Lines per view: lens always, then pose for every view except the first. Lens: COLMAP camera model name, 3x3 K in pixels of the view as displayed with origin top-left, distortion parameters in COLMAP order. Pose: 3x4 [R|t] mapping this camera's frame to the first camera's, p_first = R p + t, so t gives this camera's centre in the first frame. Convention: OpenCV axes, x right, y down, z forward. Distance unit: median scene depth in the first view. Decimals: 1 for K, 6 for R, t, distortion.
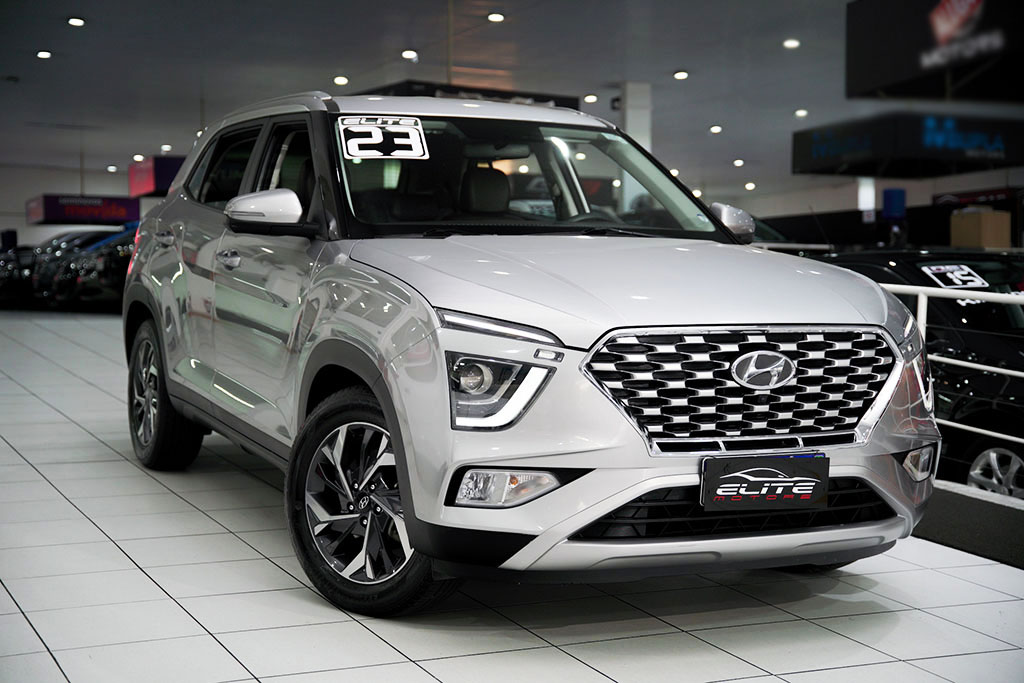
lens RADIAL K [[1544.2, 0, 512.0], [0, 1544.2, 341.5], [0, 0, 1]] dist [0.138730, 0.012685]
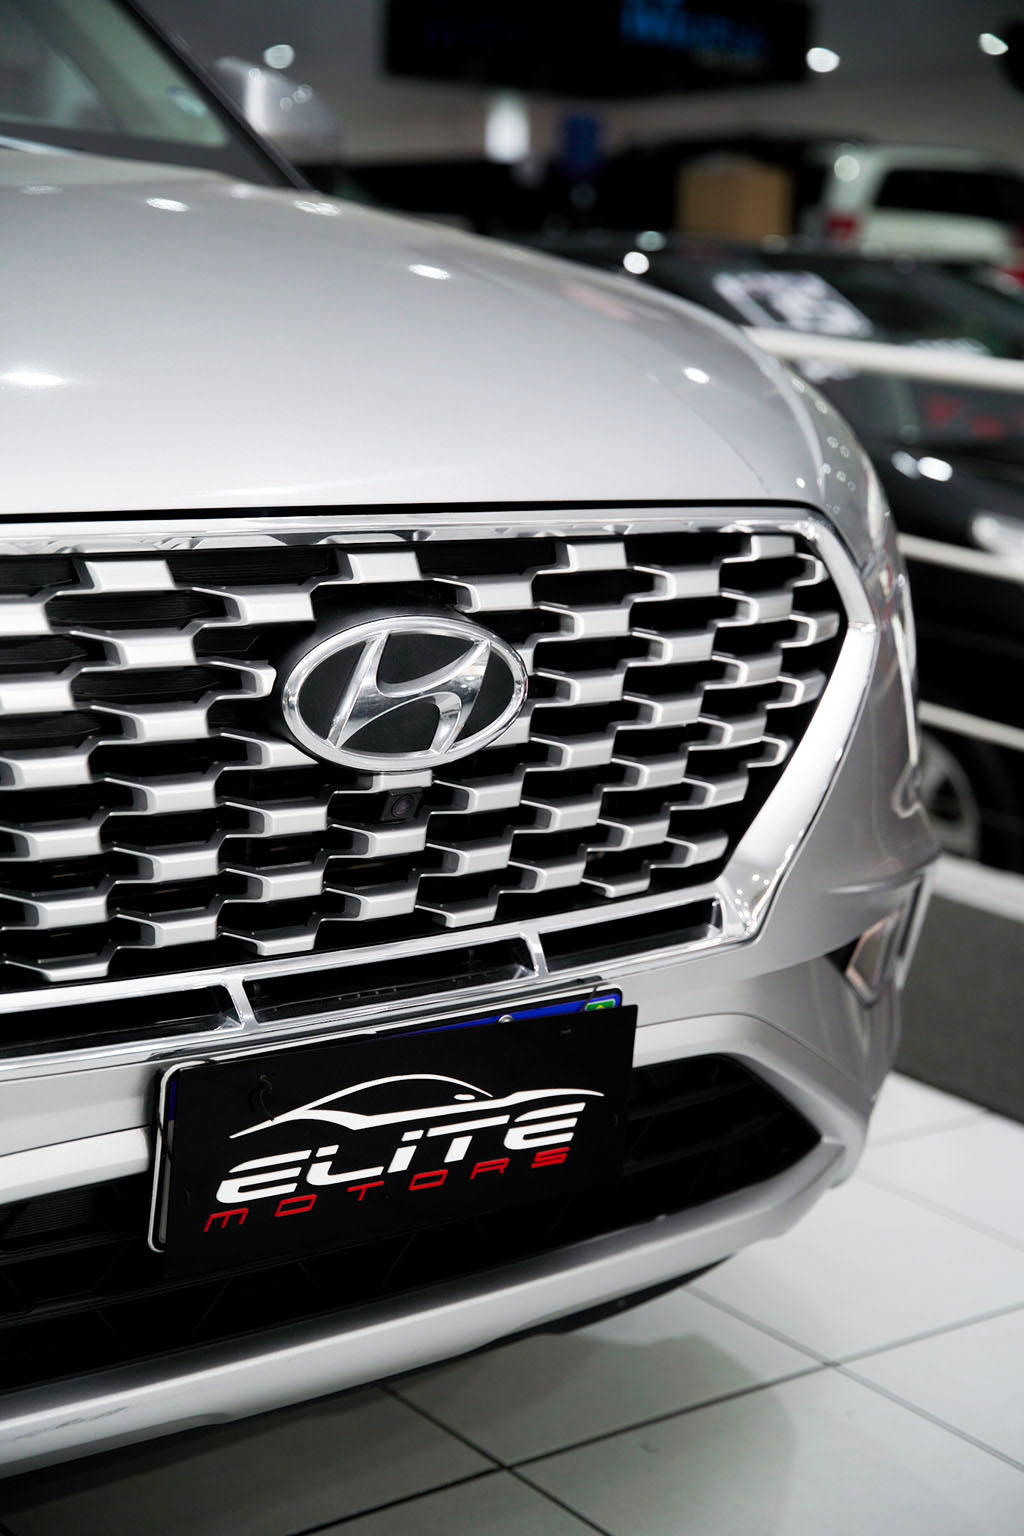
lens RADIAL K [[2698.0, 0, 573.2], [0, 2698.0, 769.2], [0, 0, 1]] dist [0.066327, 0.068459]
pose [[0.967453, -0.009411, 0.252874, 0.076982], [-0.025999, 0.990323, 0.136324, -0.029718], [-0.251710, -0.138461, 0.957847, 0.570210]]
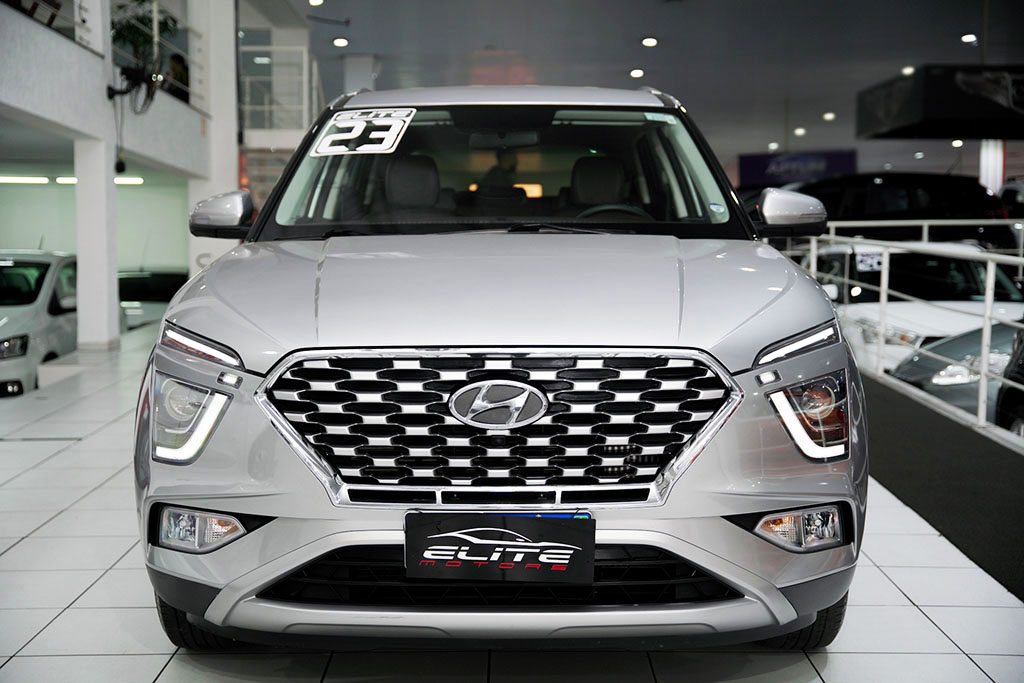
lens RADIAL K [[1370.6, 0, 511.7], [0, 1370.6, 324.3], [0, 0, 1]] dist [-0.000472, 0.005503]
pose [[0.893668, 0.012112, -0.448565, 0.480881], [-0.009390, 0.999922, 0.008293, -0.028344], [0.448630, -0.003199, 0.893712, 0.376827]]
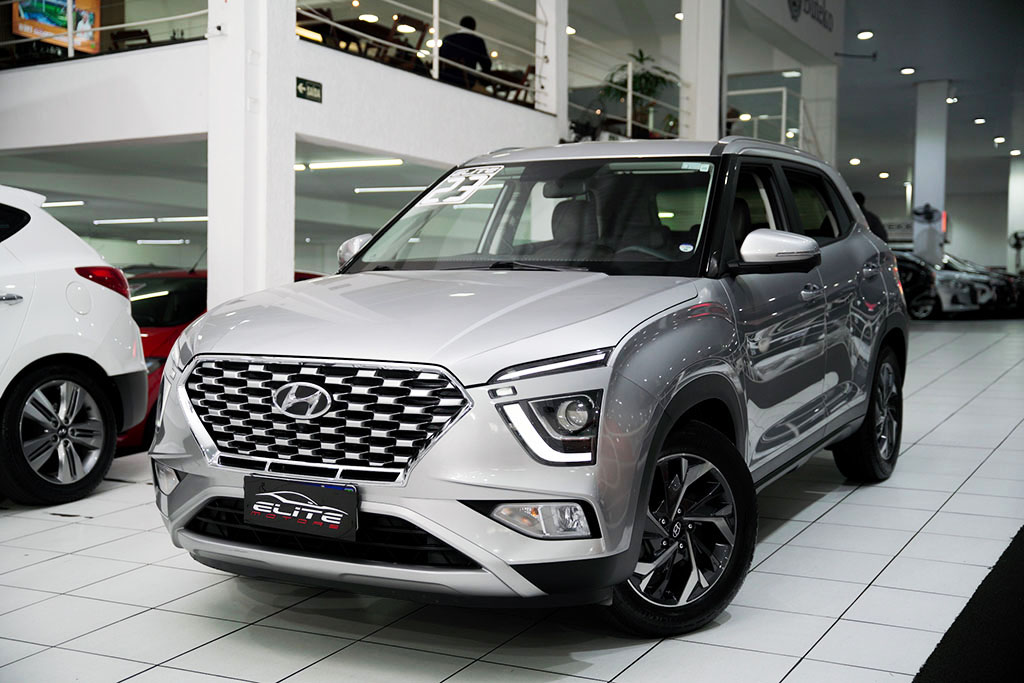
lens RADIAL K [[1298.2, 0, 512.0], [0, 1298.2, 341.5], [0, 0, 1]] dist [0.001396, 0.000017]
pose [[0.567339, 0.037243, -0.822642, 0.969184], [-0.037922, 0.999099, 0.019079, -0.043962], [0.822610, 0.020372, 0.568240, 0.612323]]
